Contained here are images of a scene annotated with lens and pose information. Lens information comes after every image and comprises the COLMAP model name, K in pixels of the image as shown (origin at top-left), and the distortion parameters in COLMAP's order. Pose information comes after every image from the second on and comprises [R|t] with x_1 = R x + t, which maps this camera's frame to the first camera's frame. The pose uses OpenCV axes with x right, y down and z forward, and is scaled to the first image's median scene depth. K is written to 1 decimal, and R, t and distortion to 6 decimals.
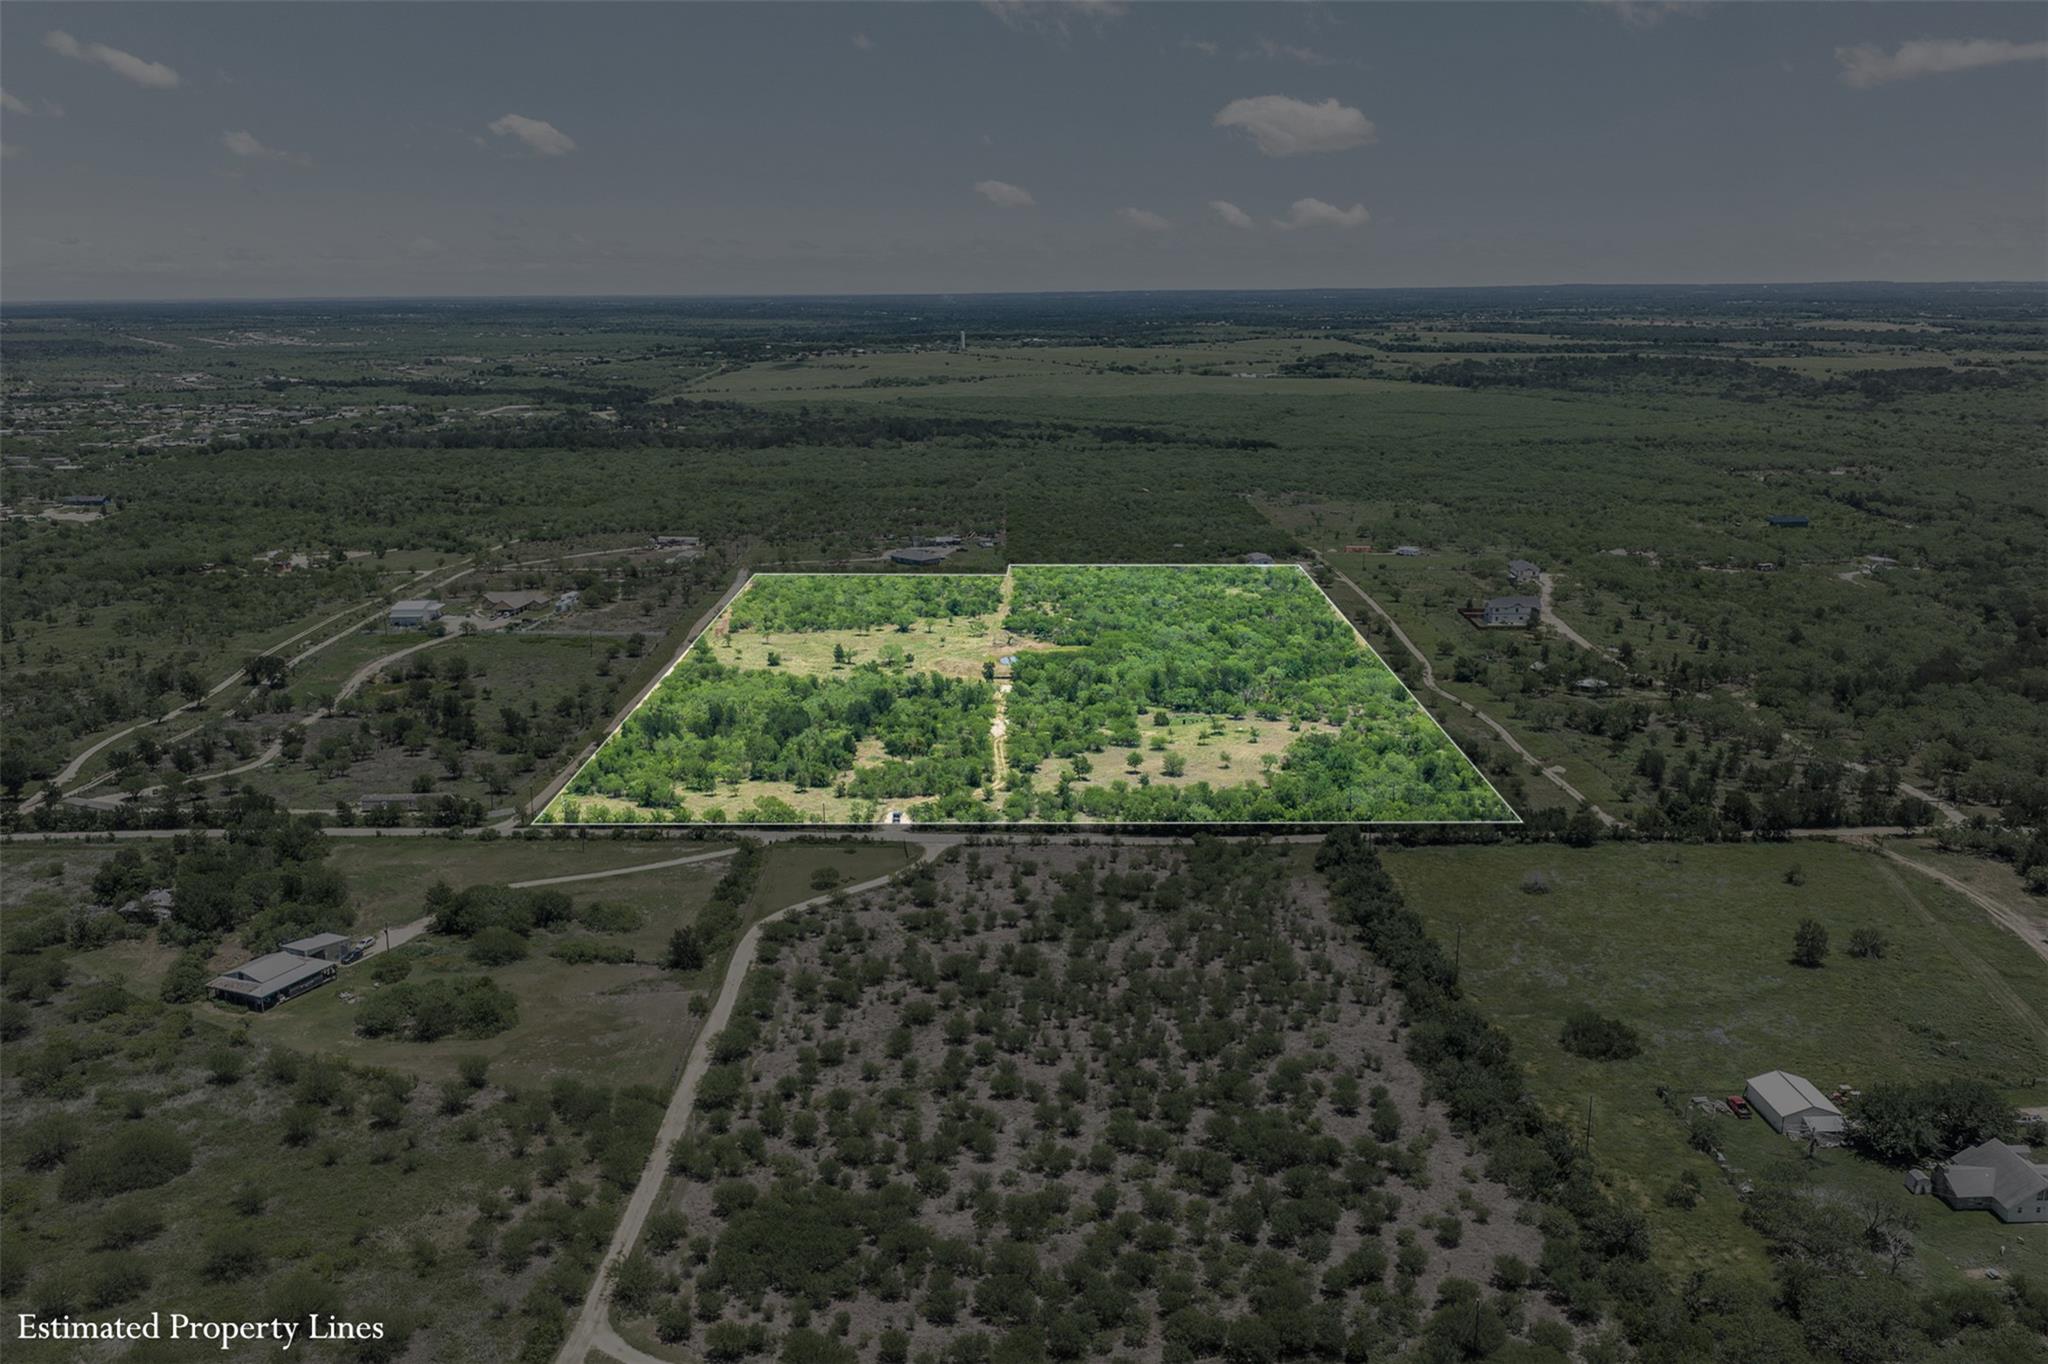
lens RADIAL K [[1697.8, 0, 1027.4], [0, 1697.8, 685.5], [0, 0, 1]] dist [0.030093, -0.064739]
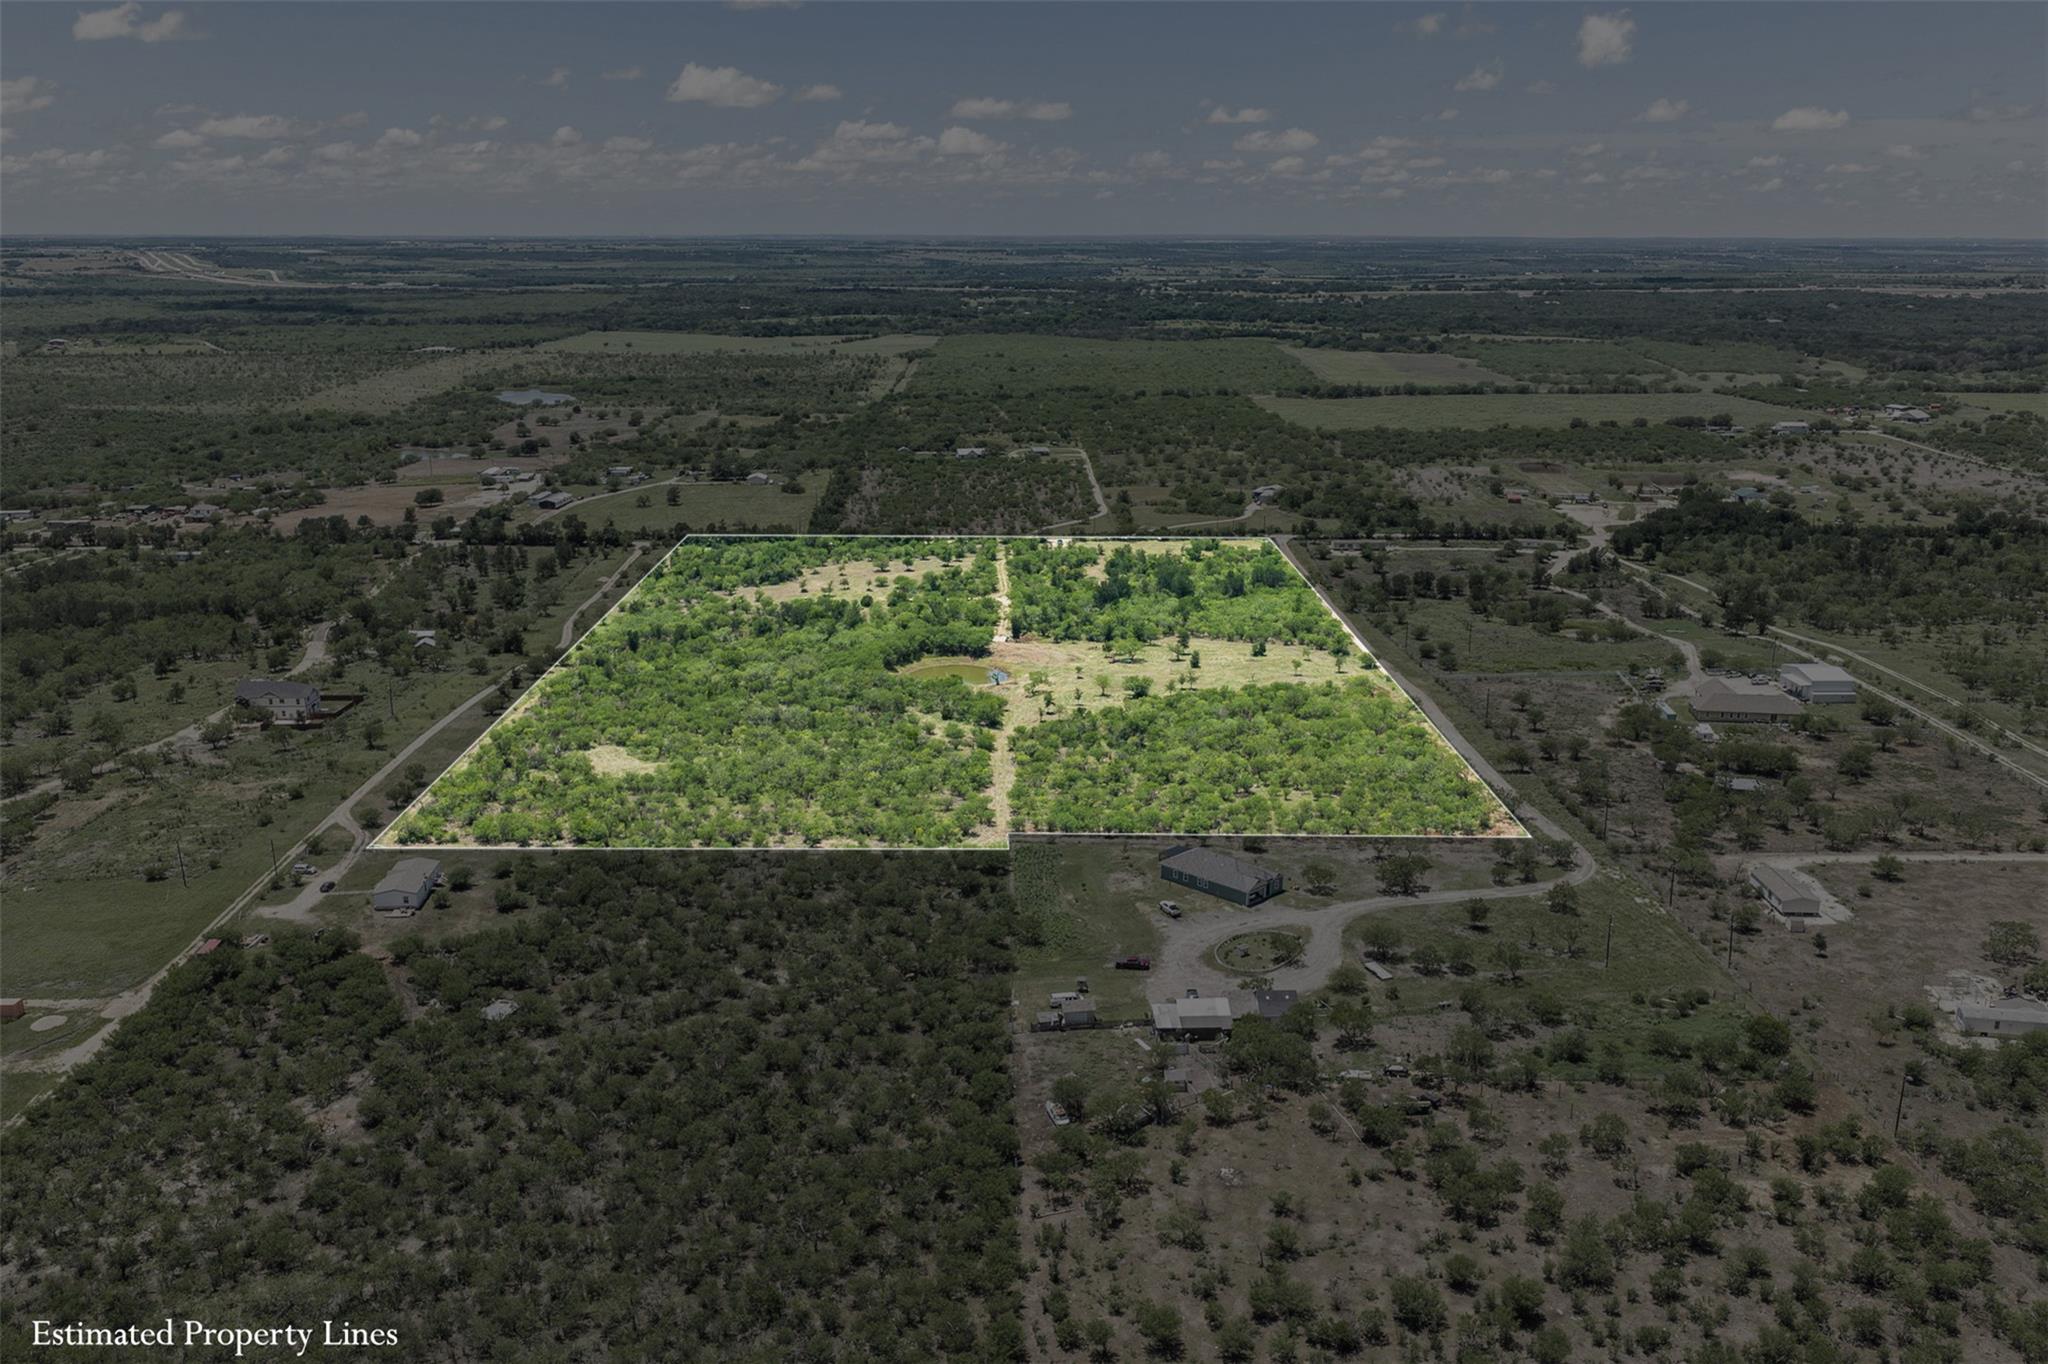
lens RADIAL K [[1697.8, 0, 1027.4], [0, 1697.8, 685.5], [0, 0, 1]] dist [0.030093, -0.064739]
pose [[-0.999932, 0.005270, -0.010379, -0.022127], [-0.000344, 0.877875, 0.478889, -0.536514], [0.011635, 0.478861, -0.877814, 2.251962]]
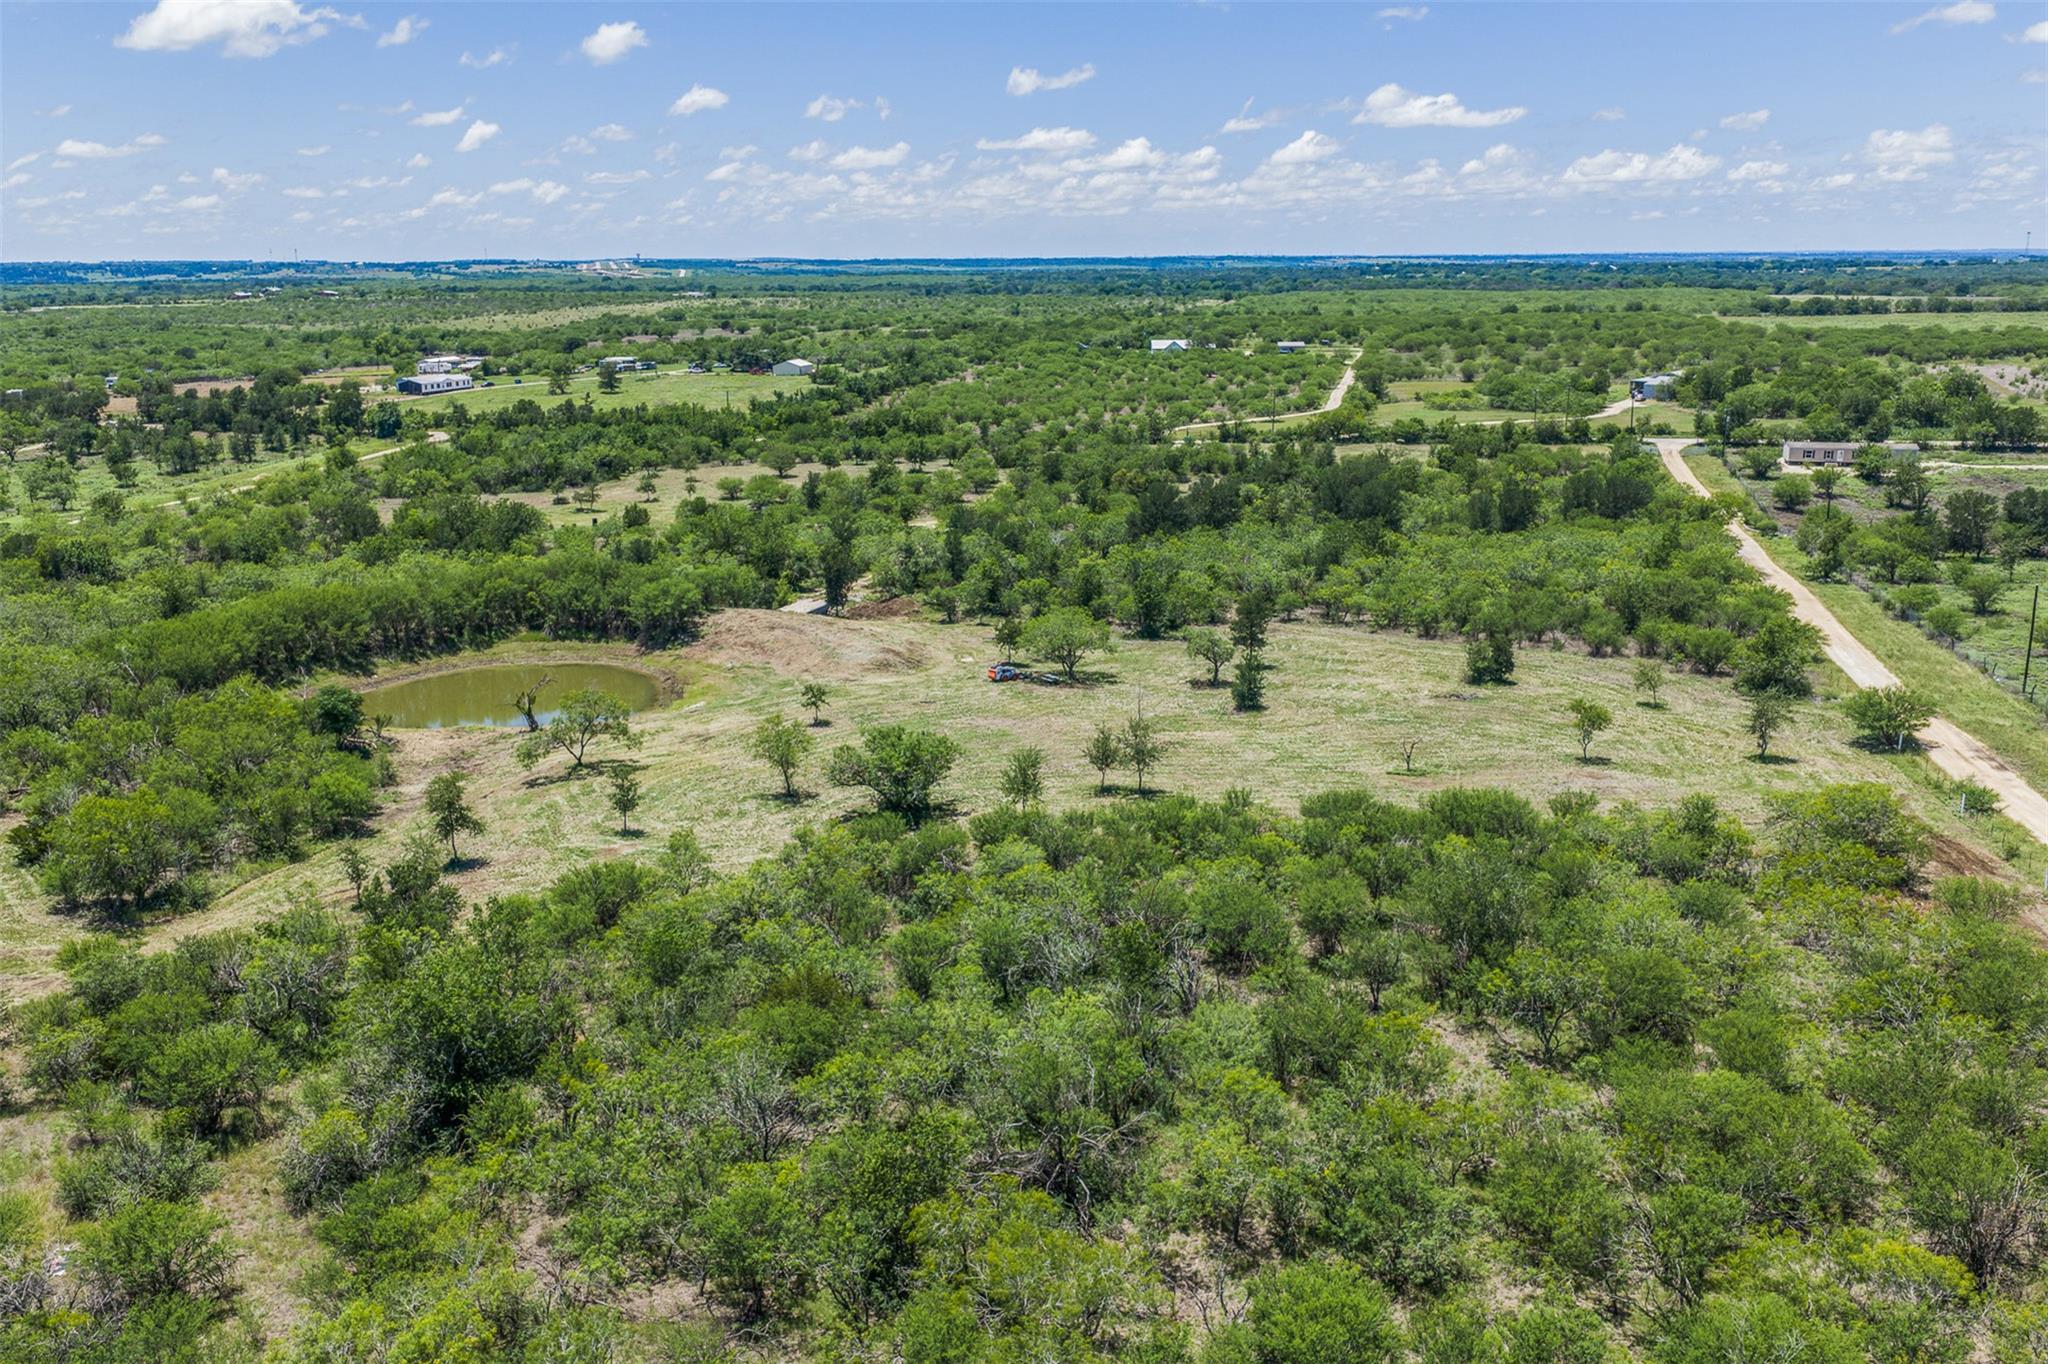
lens RADIAL K [[1697.8, 0, 1027.4], [0, 1697.8, 685.5], [0, 0, 1]] dist [0.030093, -0.064739]
pose [[-0.970824, -0.046509, 0.235239, -0.180726], [0.068548, 0.886246, 0.458116, -0.171349], [-0.229786, 0.460875, -0.857200, 1.559466]]
